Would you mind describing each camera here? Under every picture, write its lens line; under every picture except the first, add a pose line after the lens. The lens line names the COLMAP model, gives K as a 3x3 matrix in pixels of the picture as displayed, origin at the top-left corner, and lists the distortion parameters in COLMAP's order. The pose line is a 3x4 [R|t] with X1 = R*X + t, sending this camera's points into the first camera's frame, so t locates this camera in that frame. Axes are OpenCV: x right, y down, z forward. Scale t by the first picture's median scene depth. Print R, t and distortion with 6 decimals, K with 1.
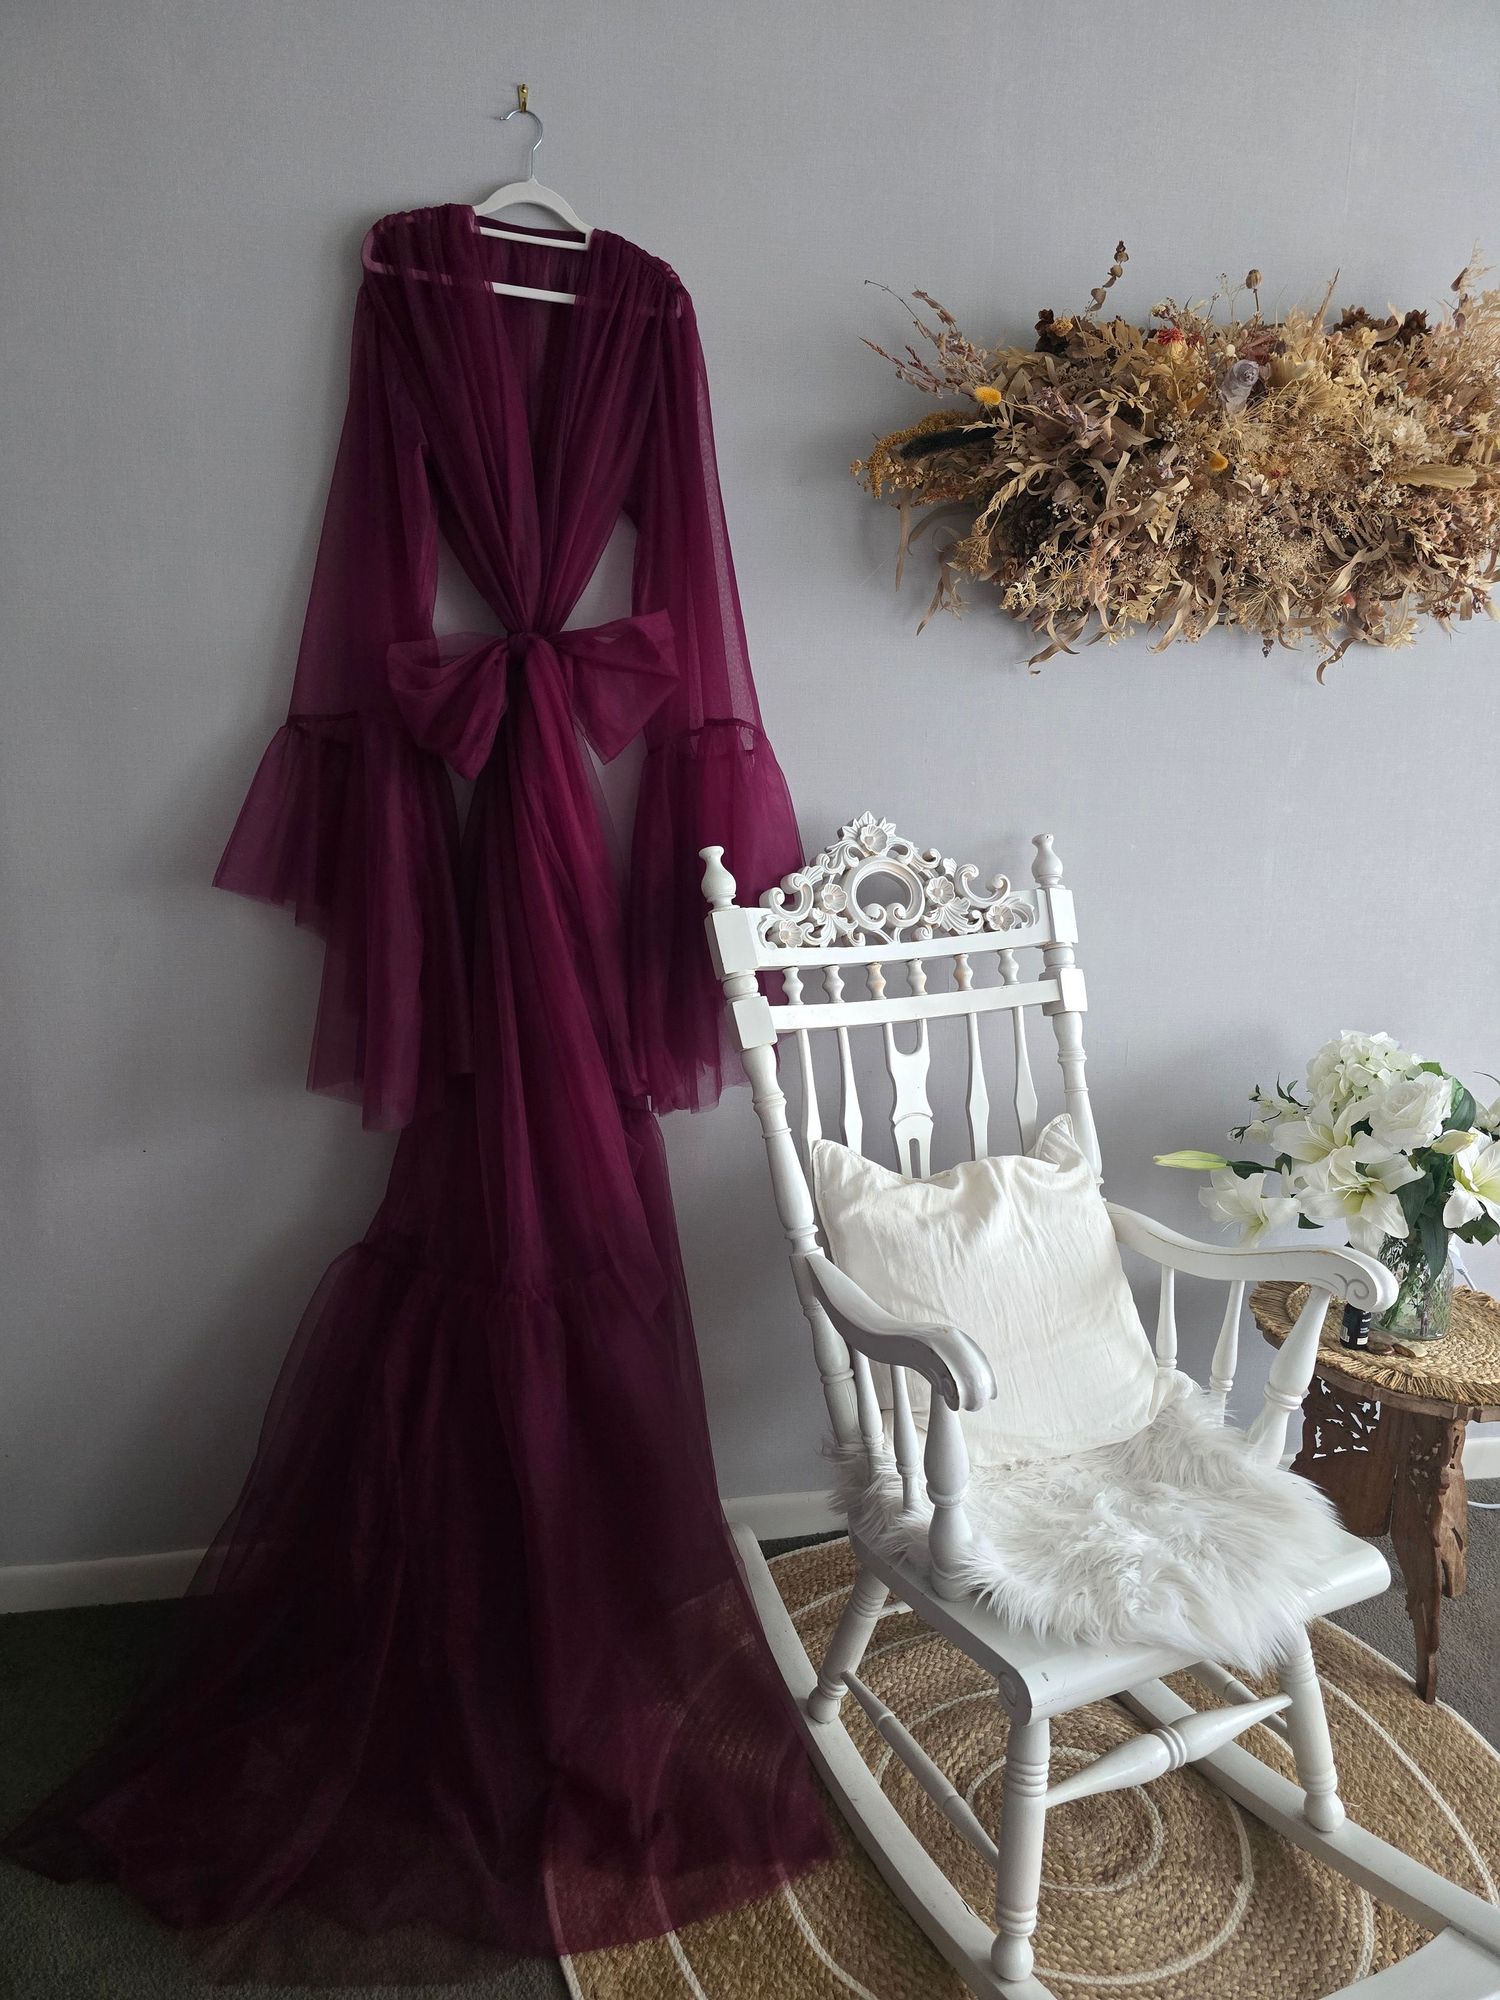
lens RADIAL K [[1360.6, 0, 736.2], [0, 1360.6, 992.7], [0, 0, 1]] dist [0.090774, -0.106414]
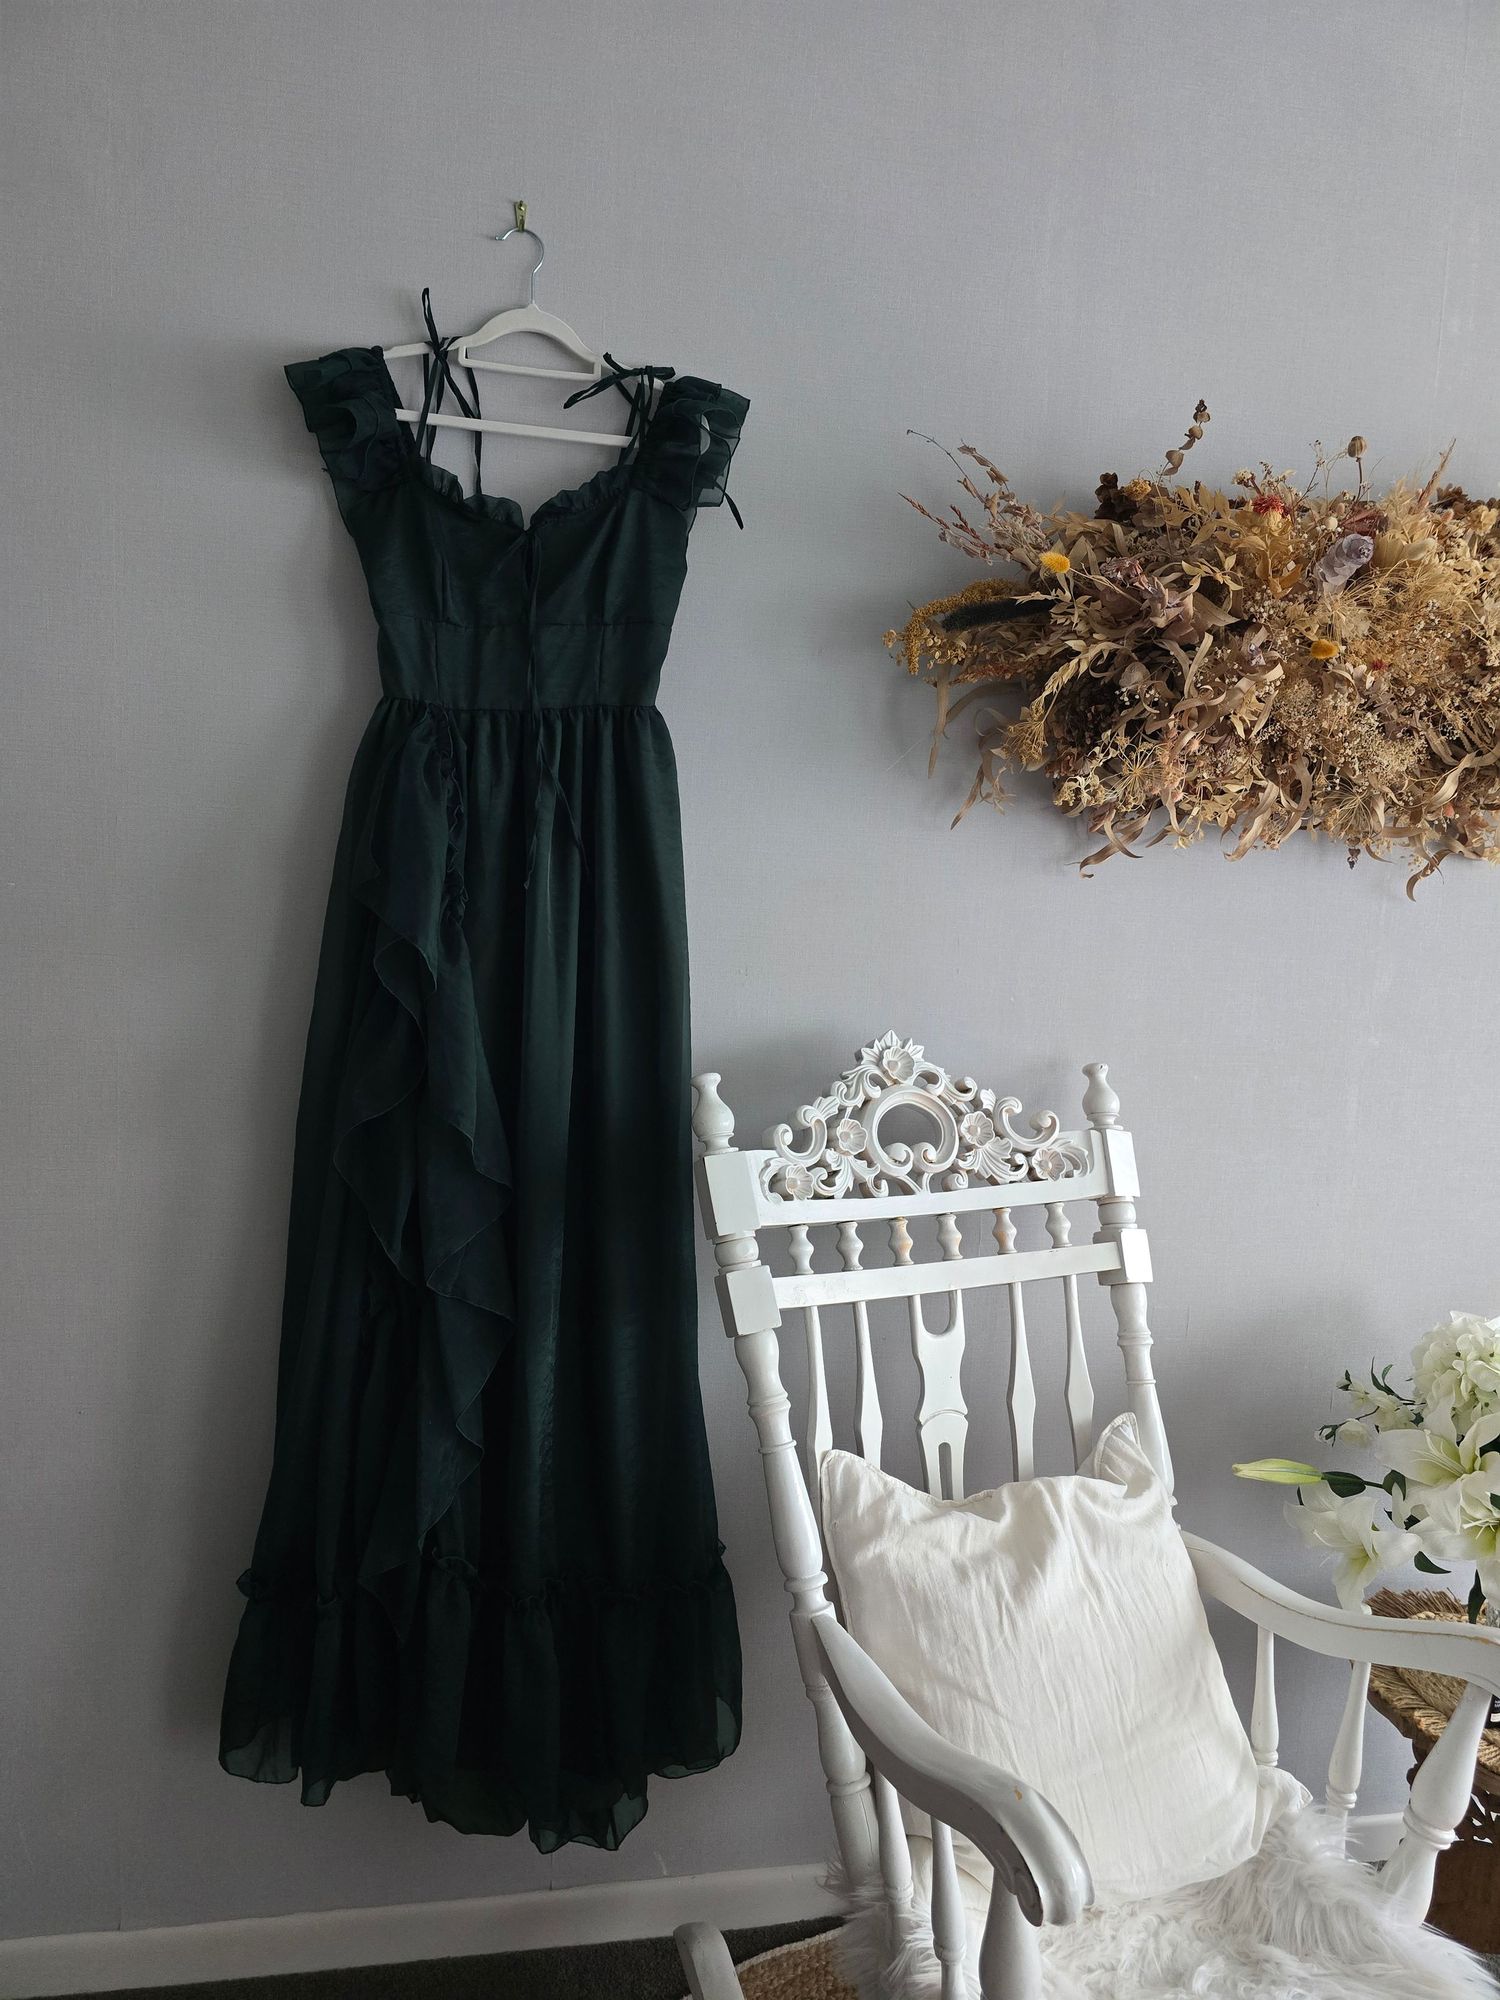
lens RADIAL K [[1352.7, 0, 741.2], [0, 1352.7, 990.4], [0, 0, 1]] dist [0.078229, -0.082866]
pose [[0.999081, 0.034404, 0.025569, -0.019135], [-0.031354, 0.993287, -0.111350, -0.065716], [-0.029228, 0.110446, 0.993452, 0.183584]]
